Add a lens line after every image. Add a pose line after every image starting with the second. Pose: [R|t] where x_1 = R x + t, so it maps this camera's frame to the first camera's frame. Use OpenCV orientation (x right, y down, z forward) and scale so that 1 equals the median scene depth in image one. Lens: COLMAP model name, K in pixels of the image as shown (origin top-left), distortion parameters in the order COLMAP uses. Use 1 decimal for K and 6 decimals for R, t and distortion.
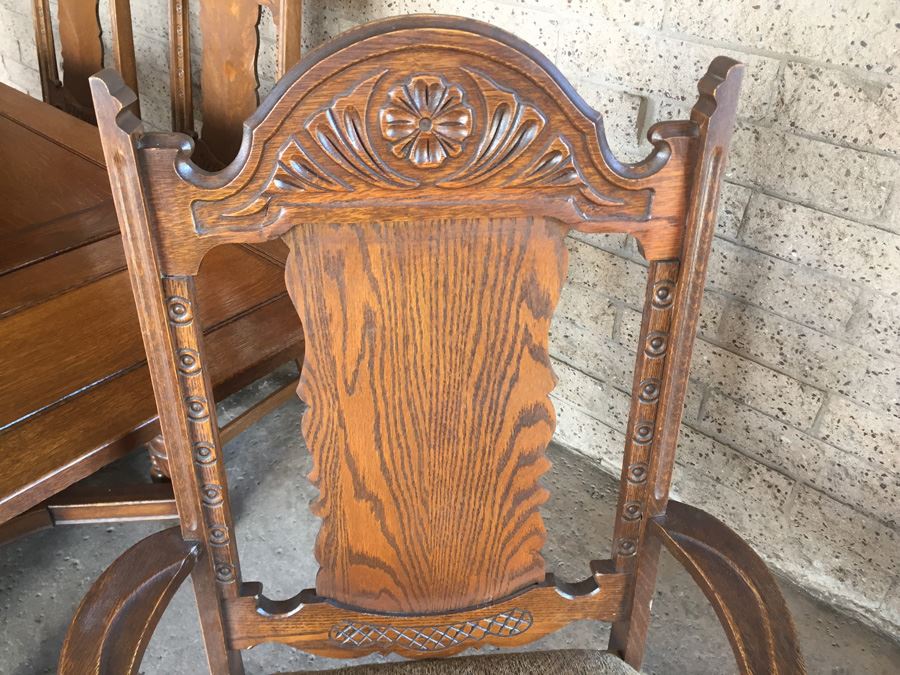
lens RADIAL K [[770.4, 0, 445.7], [0, 770.4, 334.1], [0, 0, 1]] dist [0.098017, -0.141074]
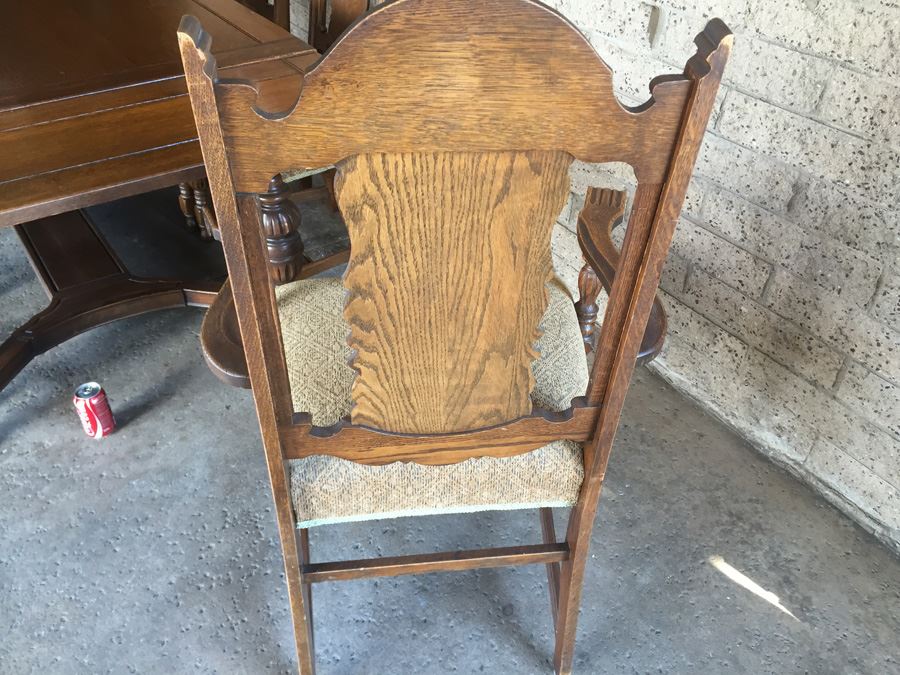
lens RADIAL K [[770.4, 0, 445.9], [0, 770.4, 335.8], [0, 0, 1]] dist [0.098017, -0.141074]
pose [[0.970545, 0.144682, -0.192637, 0.531697], [-0.135594, 0.988969, 0.059624, 0.388775], [0.199139, -0.031748, 0.979457, -0.623047]]
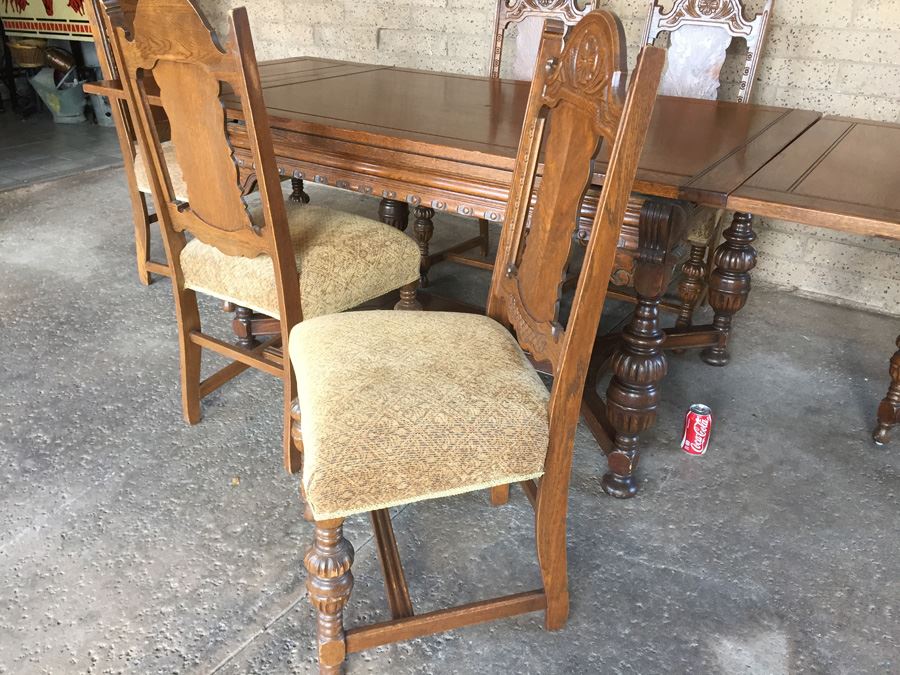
lens RADIAL K [[770.4, 0, 446.4], [0, 770.4, 335.6], [0, 0, 1]] dist [0.098017, -0.141074]
pose [[0.990252, -0.062274, 0.124589, -2.708348], [0.079981, 0.986545, -0.142592, 1.008200], [-0.114033, 0.151167, 0.981909, -1.226150]]
